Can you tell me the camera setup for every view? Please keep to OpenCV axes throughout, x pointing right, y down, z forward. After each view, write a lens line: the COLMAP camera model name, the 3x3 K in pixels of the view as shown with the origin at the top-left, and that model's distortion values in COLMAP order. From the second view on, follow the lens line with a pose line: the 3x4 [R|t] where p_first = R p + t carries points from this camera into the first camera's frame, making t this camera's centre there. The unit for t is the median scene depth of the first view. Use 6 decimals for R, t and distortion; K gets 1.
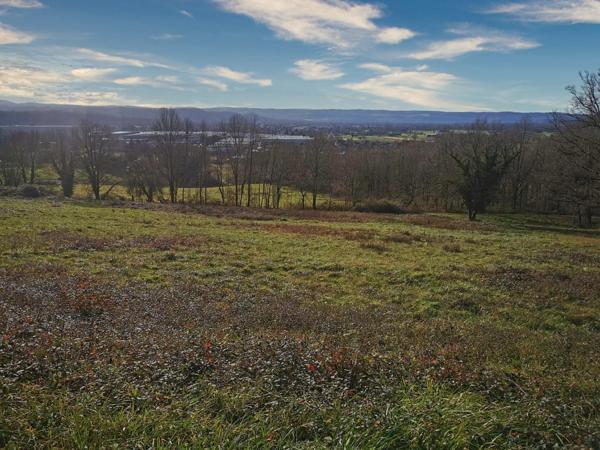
lens RADIAL K [[454.3, 0, 300.0], [0, 454.3, 225.0], [0, 0, 1]] dist [0.036226, -0.006339]
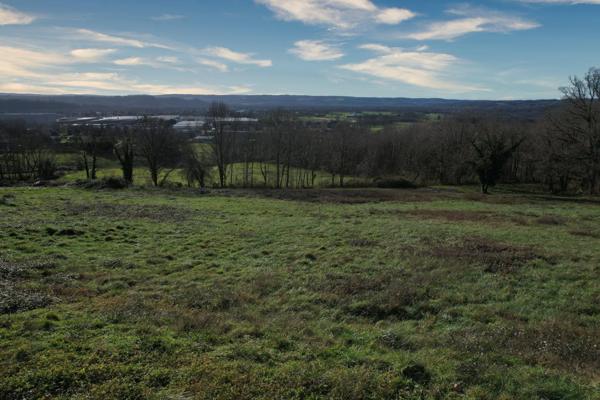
lens RADIAL K [[380.5, 0, 298.4], [0, 380.5, 200.9], [0, 0, 1]] dist [-0.064374, 0.029094]
pose [[0.987204, -0.045498, 0.152832, -0.294112], [0.041627, 0.998728, 0.028440, -0.038579], [-0.153931, -0.021714, 0.987843, 0.064125]]
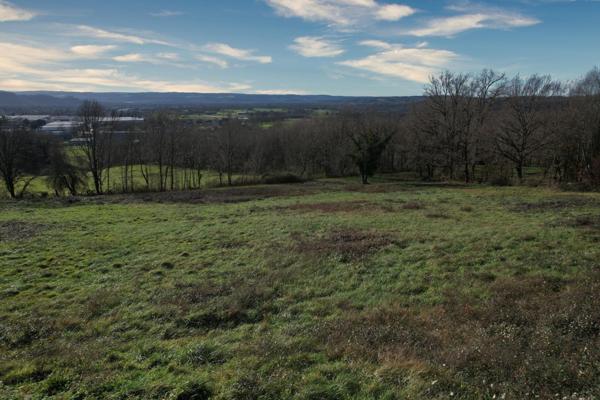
lens RADIAL K [[382.2, 0, 300.0], [0, 382.2, 200.0], [0, 0, 1]] dist [-0.090768, 0.079779]
pose [[0.904900, -0.112929, 0.410368, -0.266676], [0.100401, 0.993586, 0.052031, -0.038213], [-0.413612, -0.005882, 0.910434, 0.063499]]
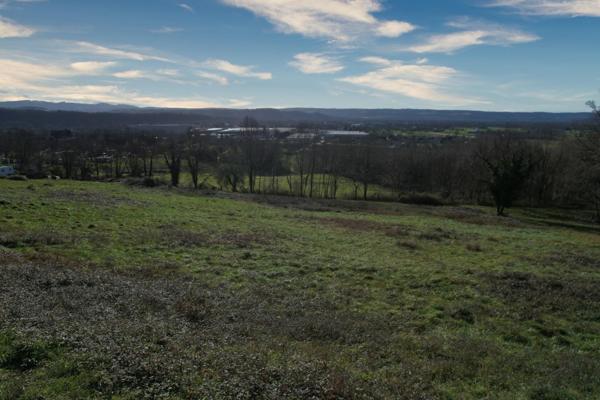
lens RADIAL K [[380.5, 0, 298.4], [0, 380.5, 200.9], [0, 0, 1]] dist [-0.064374, 0.029094]
pose [[0.988636, 0.027889, -0.147721, 0.007219], [-0.029343, 0.999540, -0.007669, -0.022298], [0.147440, 0.011917, 0.988999, -0.024135]]
